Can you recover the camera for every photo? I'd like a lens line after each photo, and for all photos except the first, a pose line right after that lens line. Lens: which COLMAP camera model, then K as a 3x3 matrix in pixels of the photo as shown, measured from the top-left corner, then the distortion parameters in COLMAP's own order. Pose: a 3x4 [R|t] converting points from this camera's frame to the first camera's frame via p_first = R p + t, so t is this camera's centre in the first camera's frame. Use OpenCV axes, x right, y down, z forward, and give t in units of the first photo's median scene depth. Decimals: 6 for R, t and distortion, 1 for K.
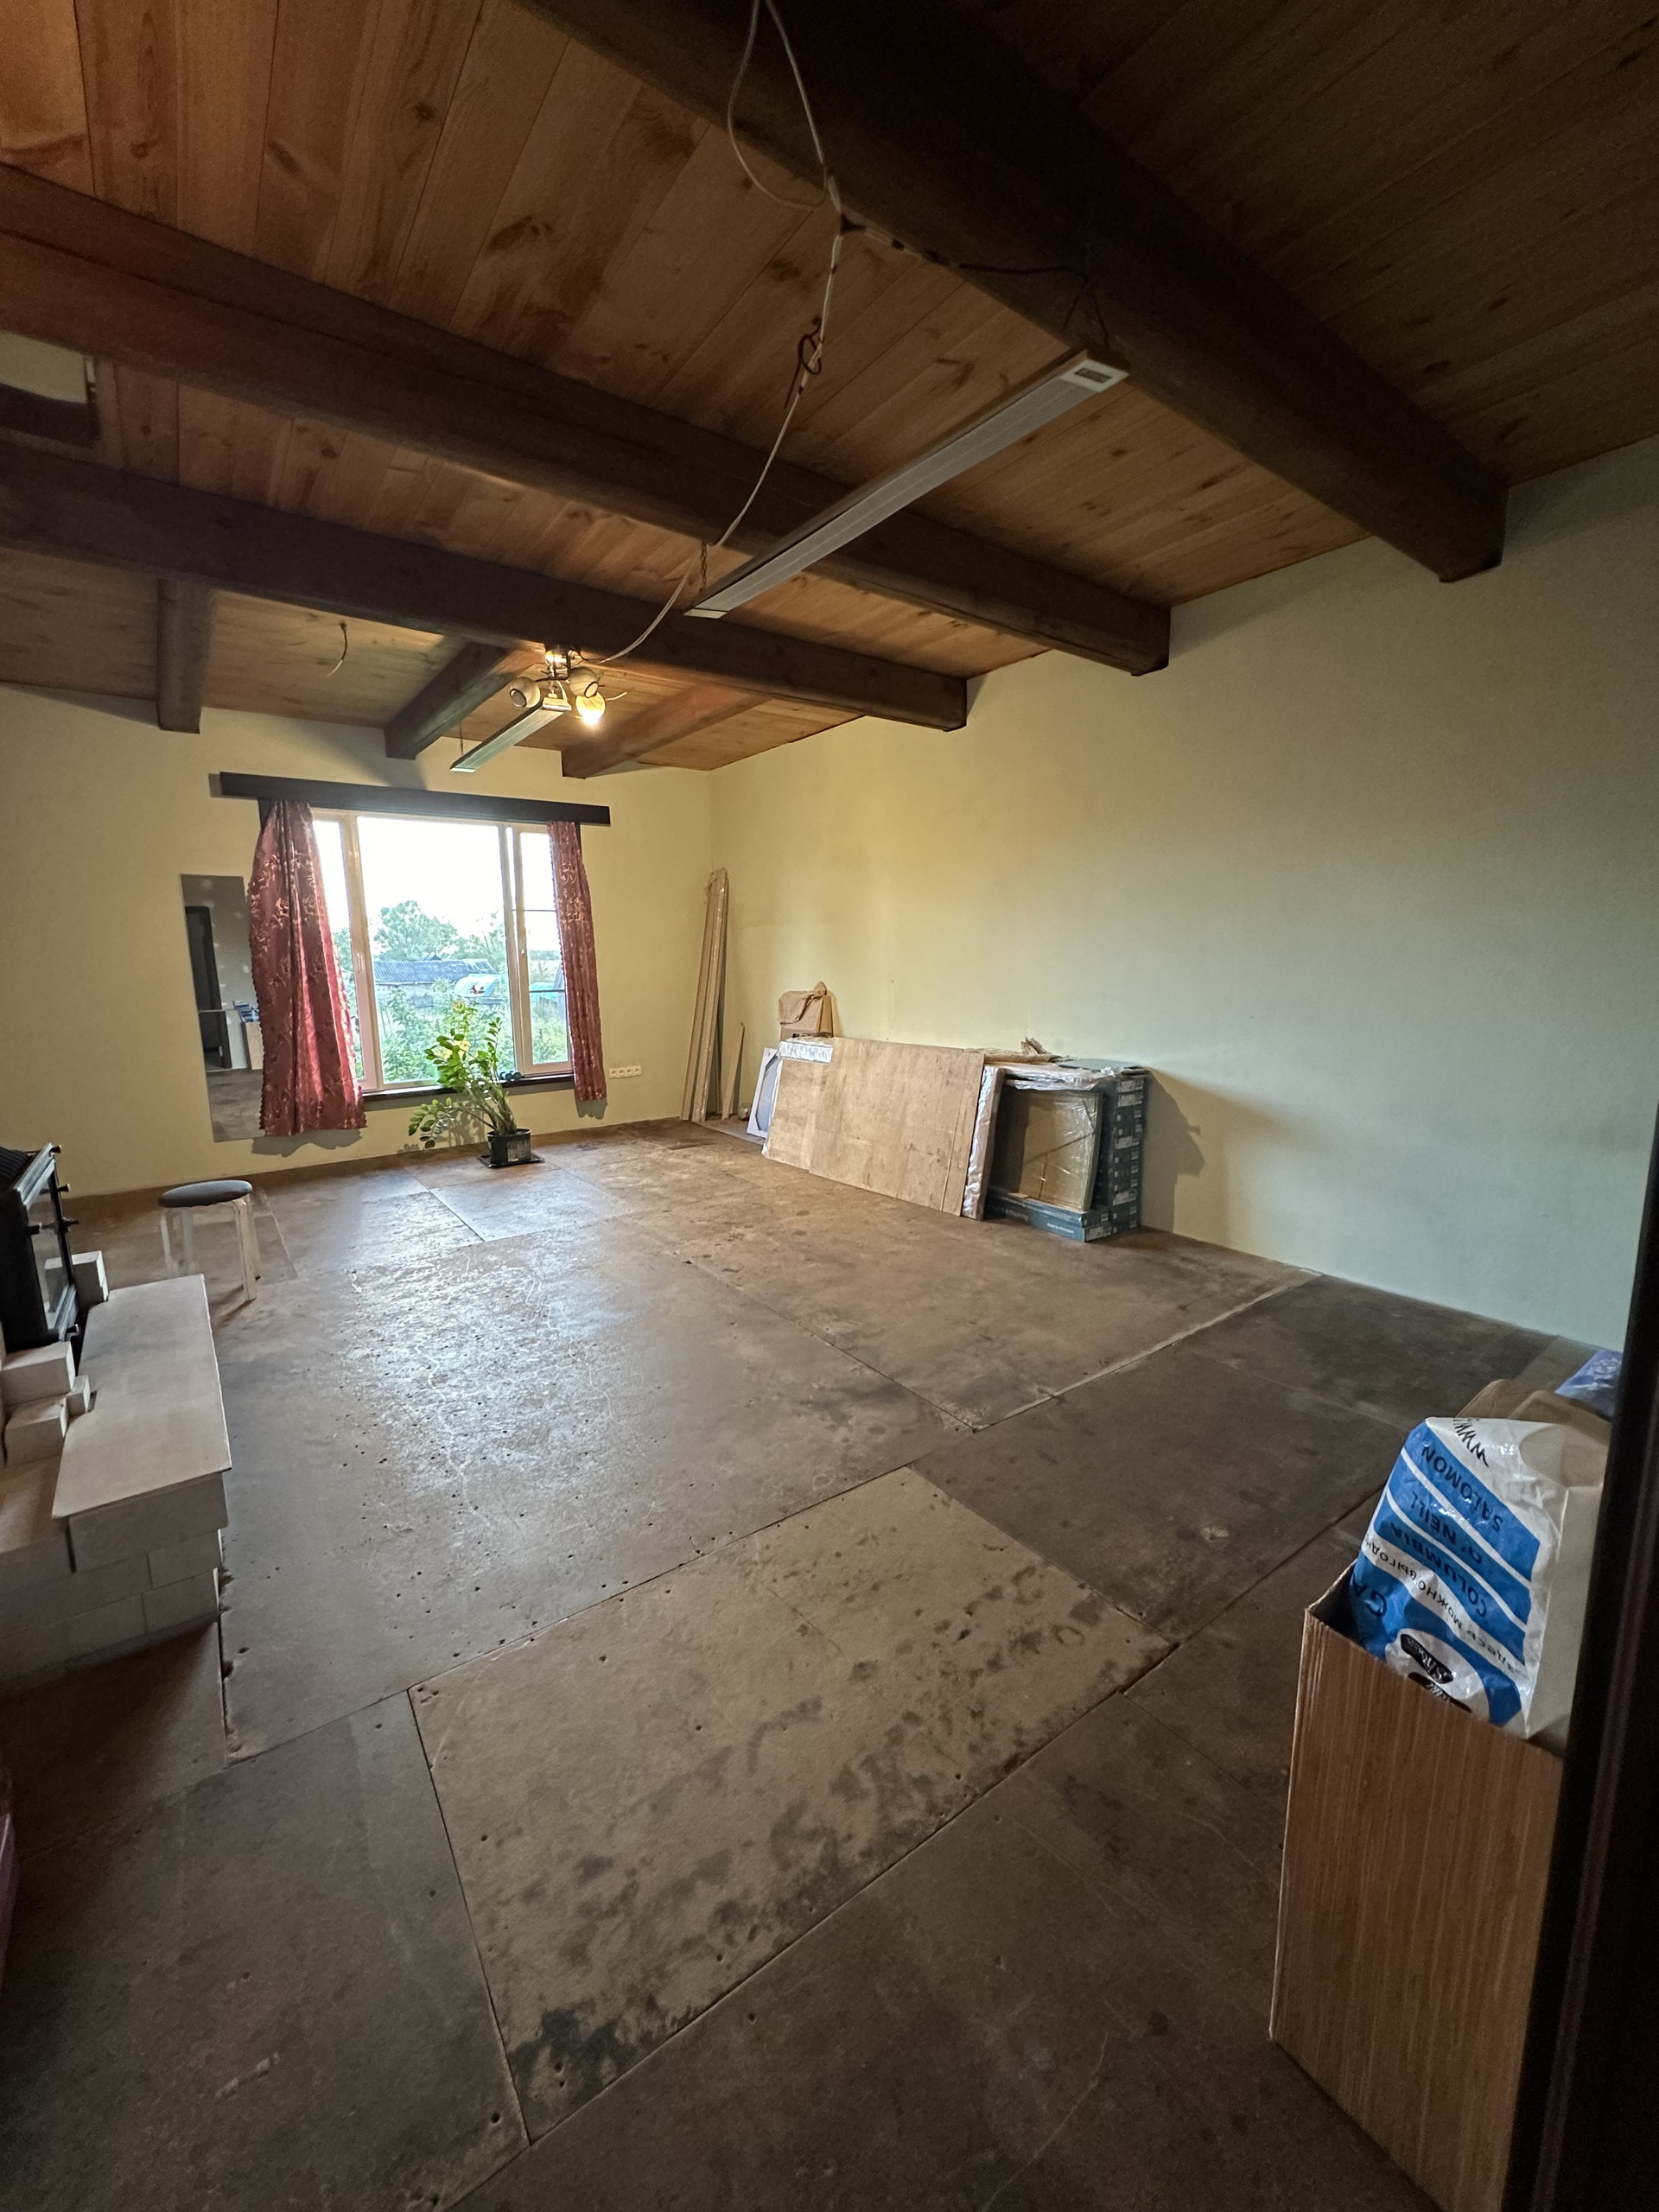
lens RADIAL K [[882.9, 0, 829.0], [0, 882.9, 1102.9], [0, 0, 1]] dist [-0.003374, 0.000603]
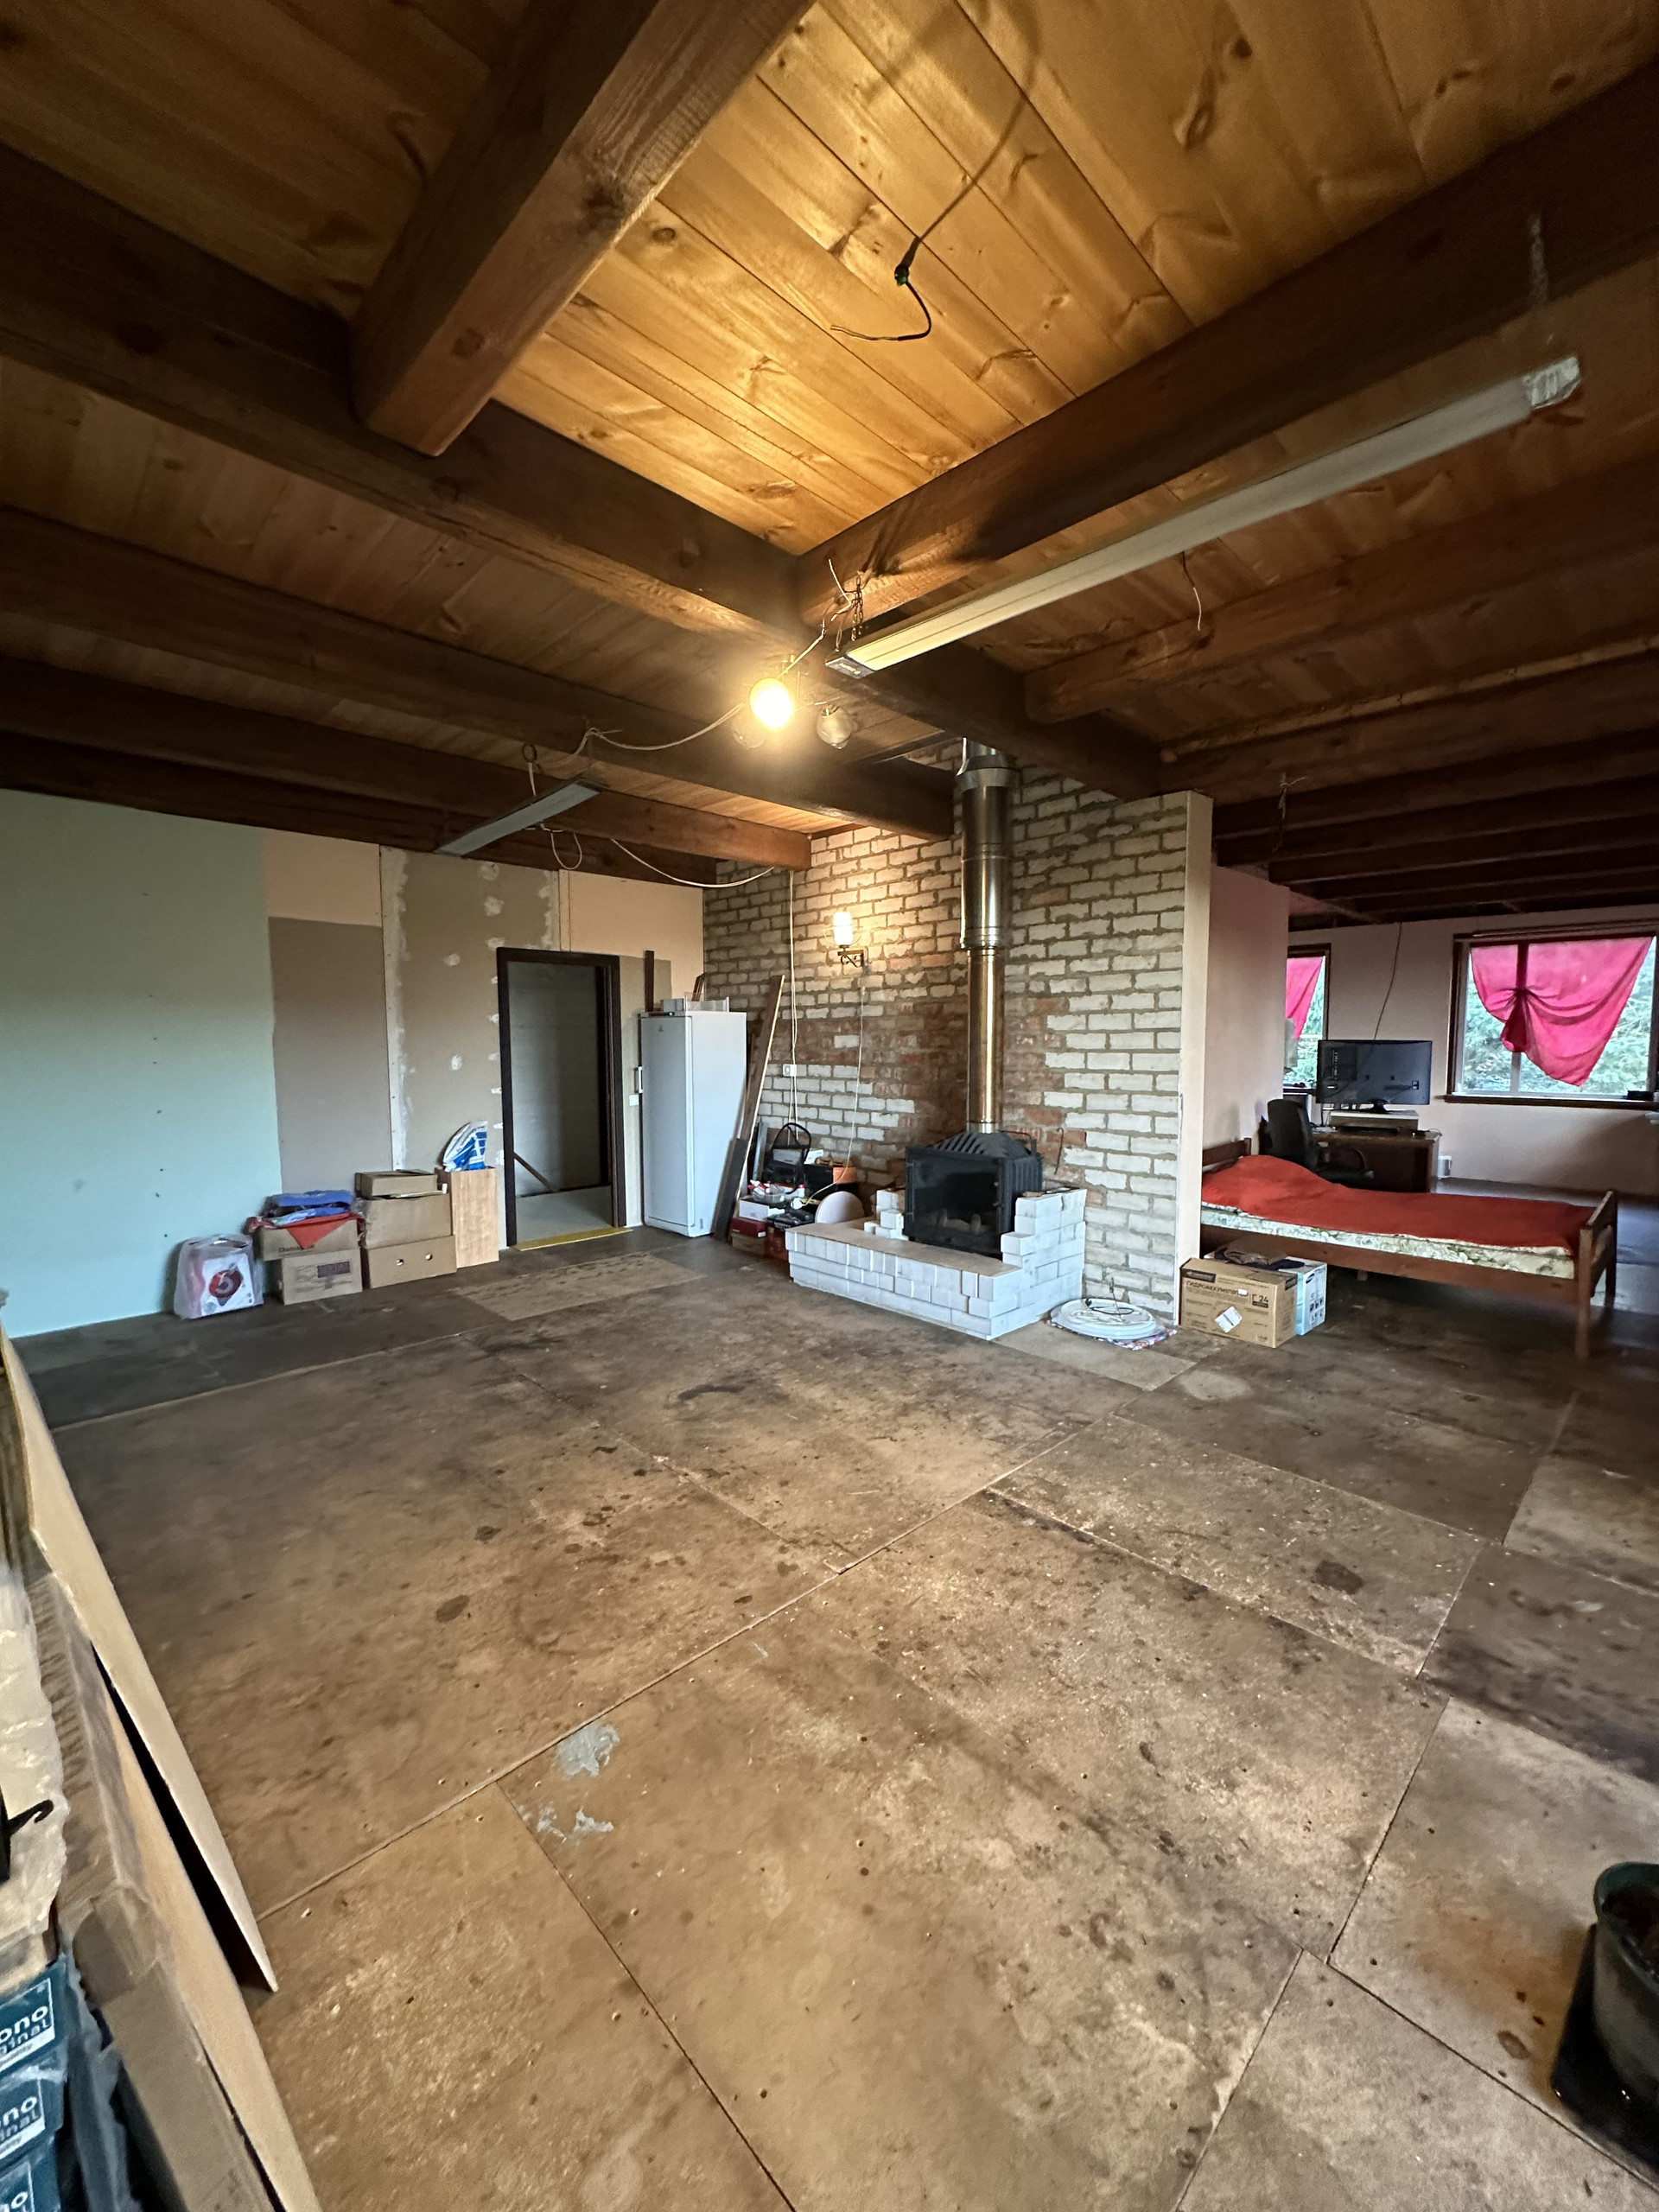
lens RADIAL K [[882.9, 0, 830.7], [0, 882.9, 1102.8], [0, 0, 1]] dist [-0.003374, 0.000603]
pose [[-0.990126, 0.028235, -0.137305, -0.280467], [-0.005719, 0.970552, 0.240823, -0.412769], [0.140061, 0.239231, -0.960808, 2.275605]]
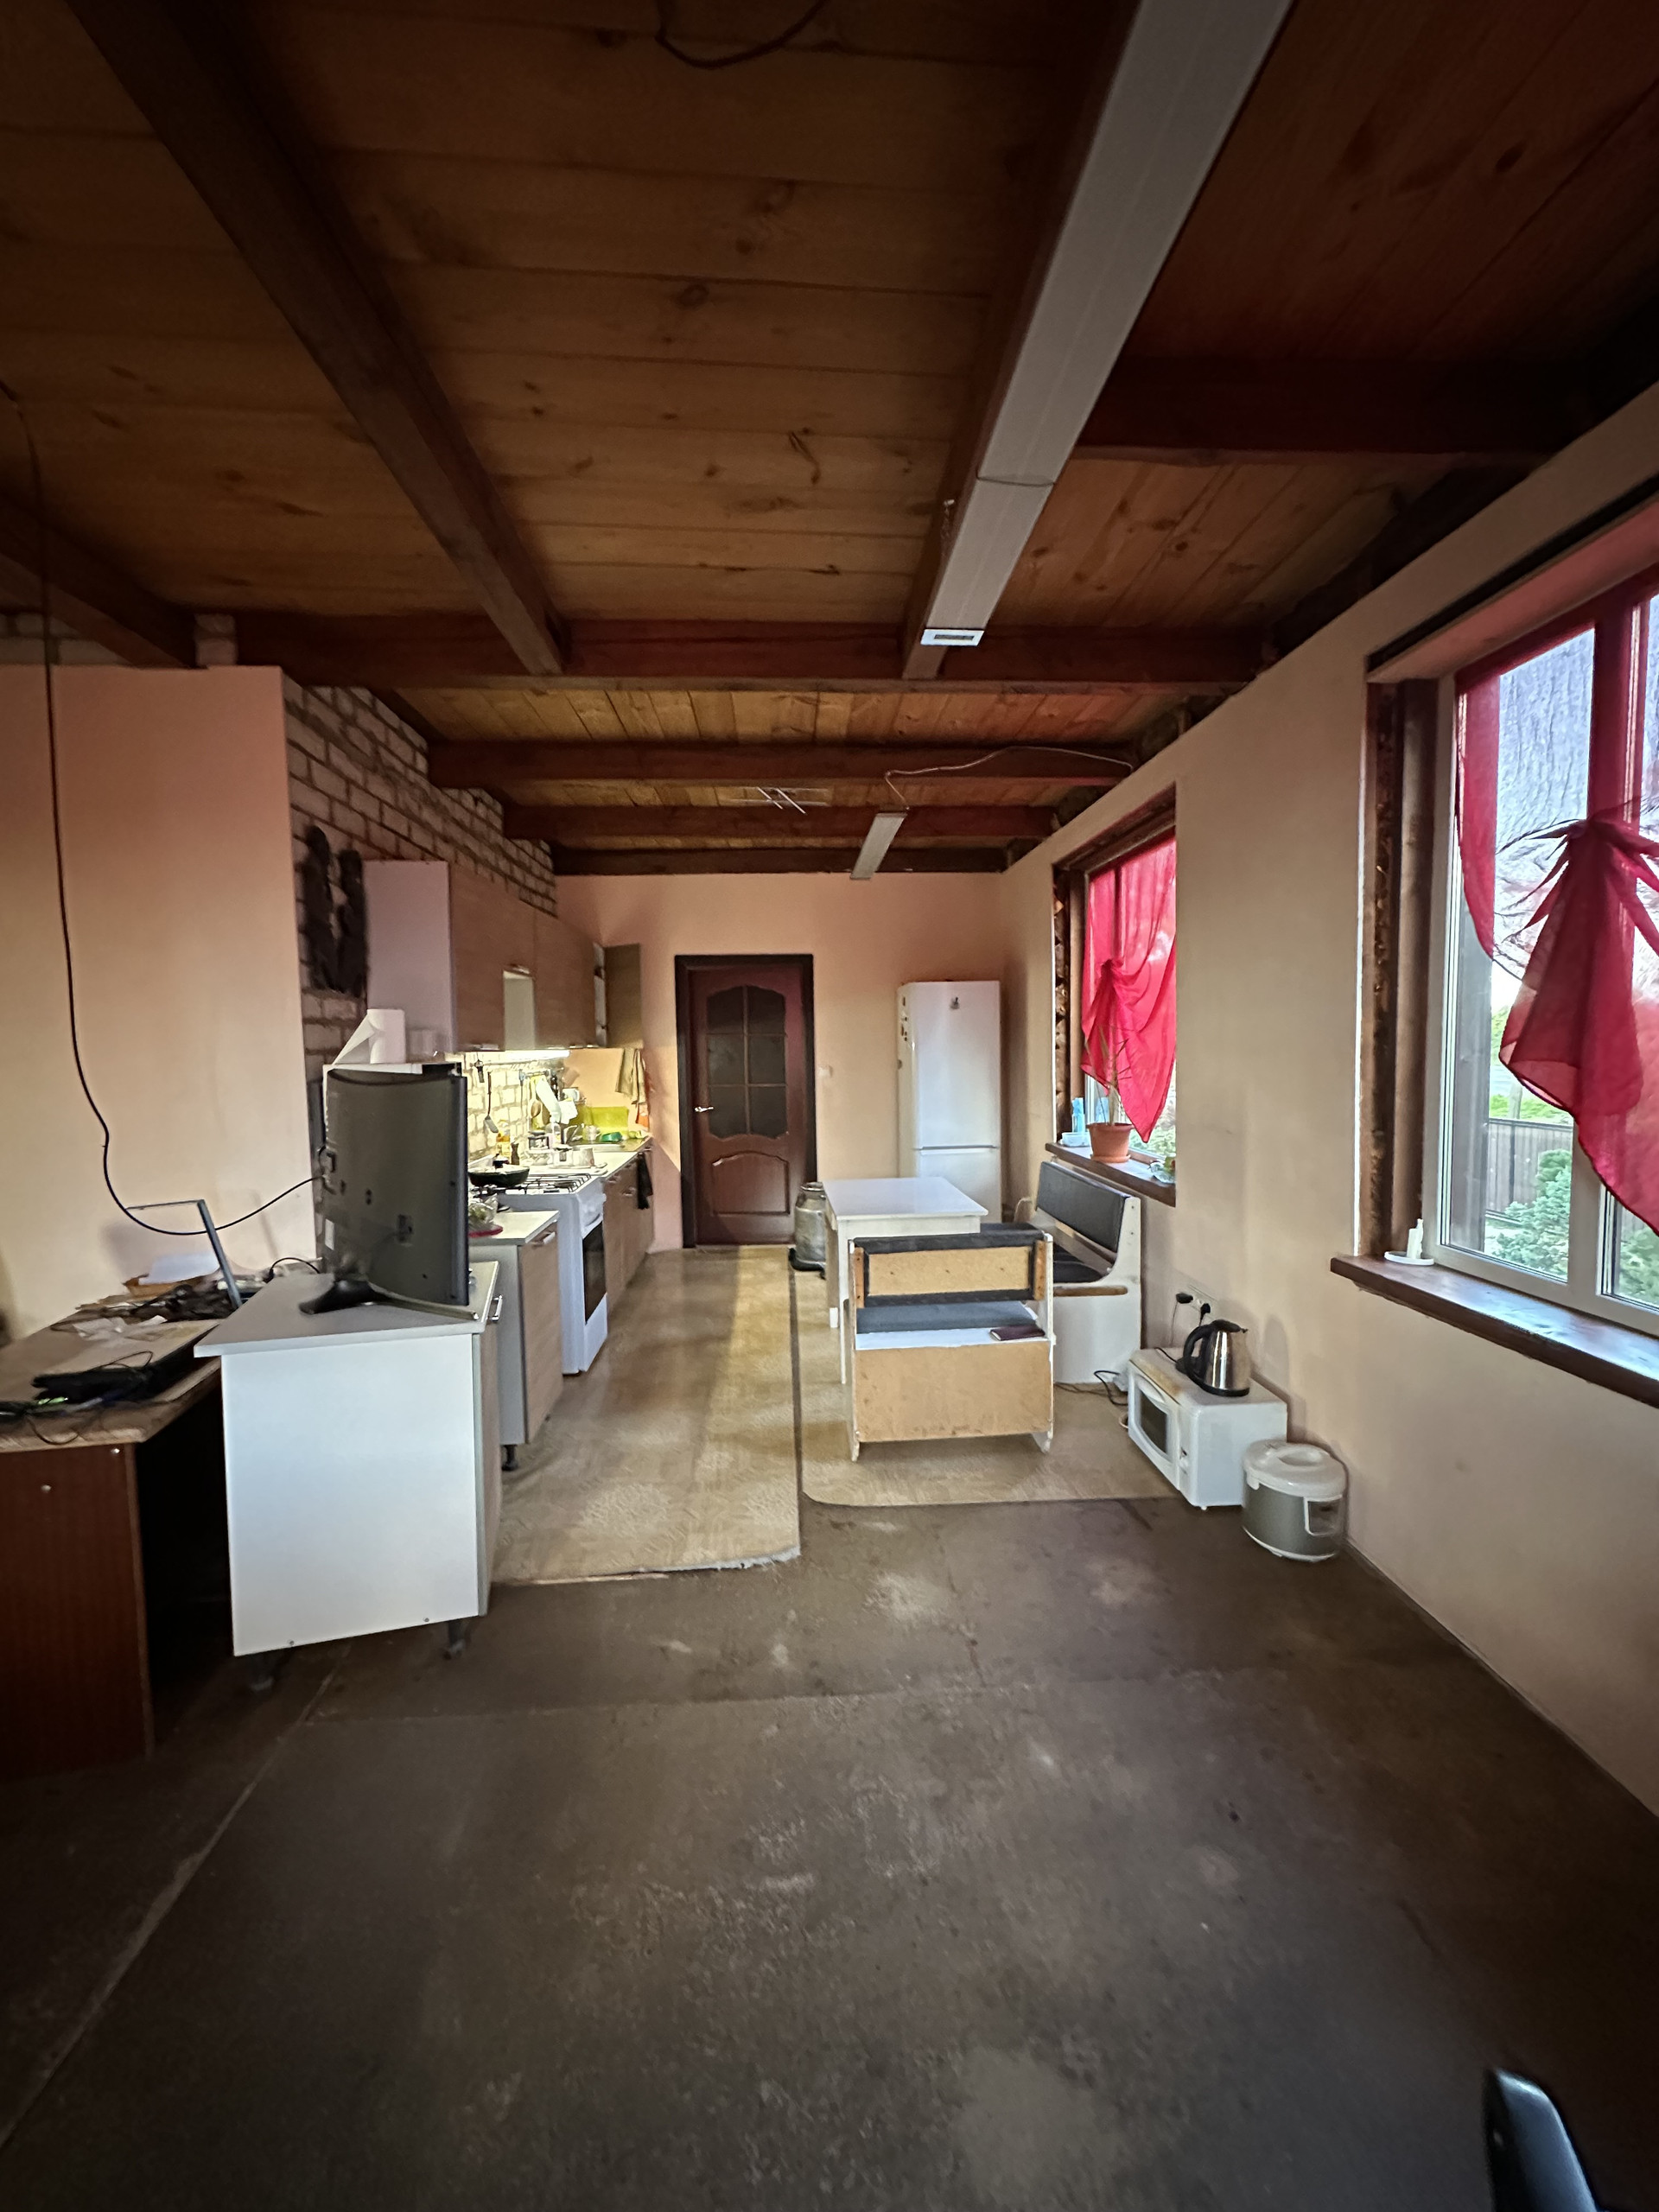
lens RADIAL K [[882.9, 0, 839.6], [0, 882.9, 1100.9], [0, 0, 1]] dist [-0.003374, 0.000603]
pose [[-0.850955, -0.008249, 0.525174, -2.958749], [0.112425, 0.973843, 0.197462, -0.064404], [-0.513065, 0.227074, -0.827769, 0.452651]]
